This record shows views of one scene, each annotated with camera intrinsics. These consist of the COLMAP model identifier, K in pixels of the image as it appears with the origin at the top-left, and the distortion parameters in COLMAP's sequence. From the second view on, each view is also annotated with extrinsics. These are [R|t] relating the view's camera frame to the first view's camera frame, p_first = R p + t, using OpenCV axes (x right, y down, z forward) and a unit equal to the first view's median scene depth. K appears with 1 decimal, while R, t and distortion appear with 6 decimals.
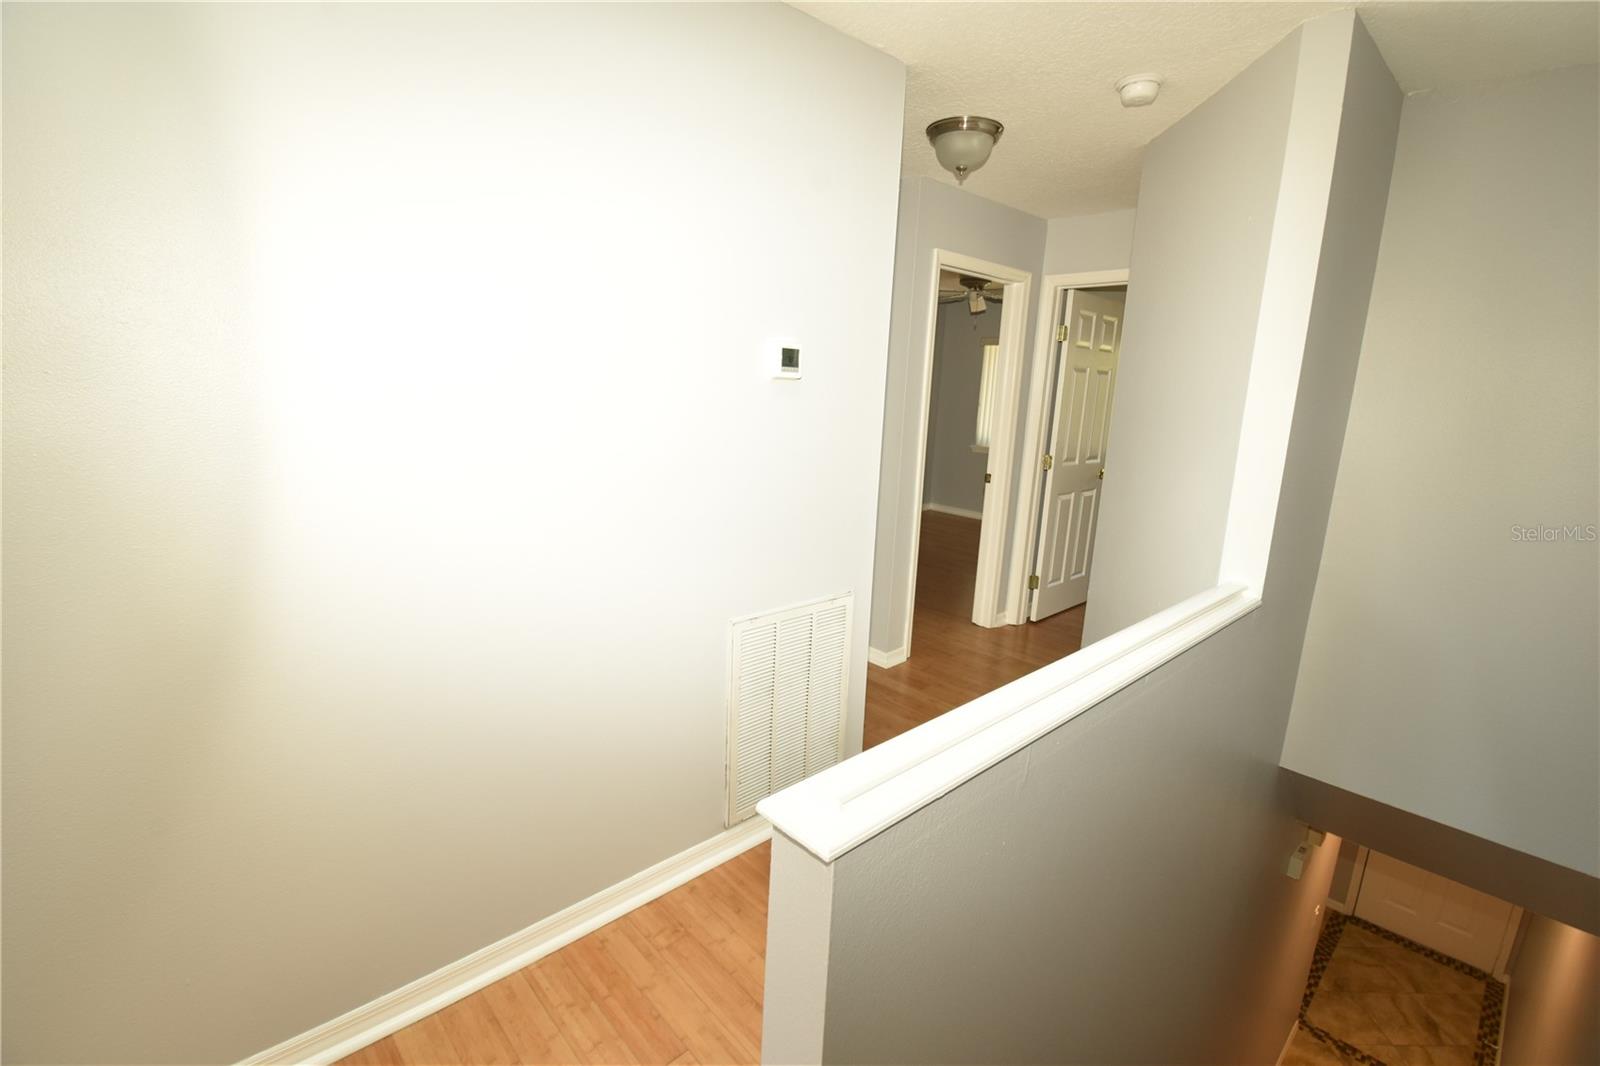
lens RADIAL K [[708.3, 0, 806.4], [0, 708.3, 530.0], [0, 0, 1]] dist [0.019810, -0.025824]
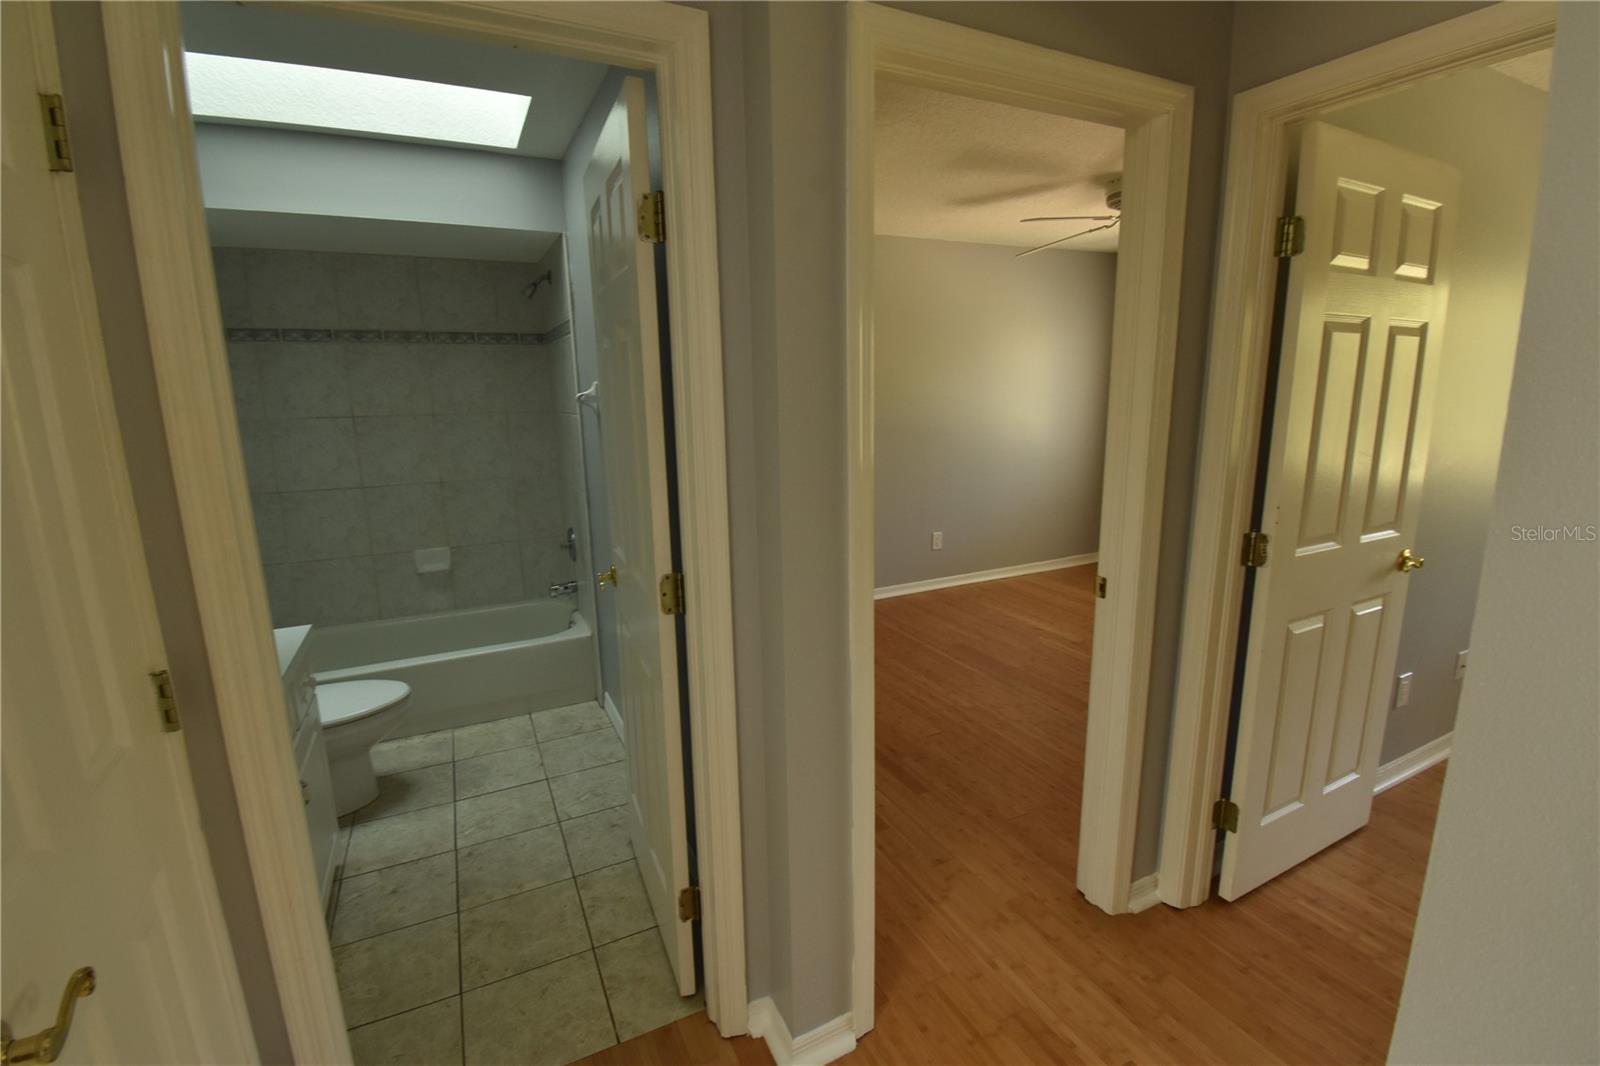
lens RADIAL K [[708.3, 0, 806.4], [0, 708.3, 530.0], [0, 0, 1]] dist [0.019810, -0.025824]
pose [[0.960822, 0.003684, -0.277142, 0.192644], [-0.006928, 0.999918, -0.010725, -0.096002], [0.277080, 0.012225, 0.960769, 0.505152]]
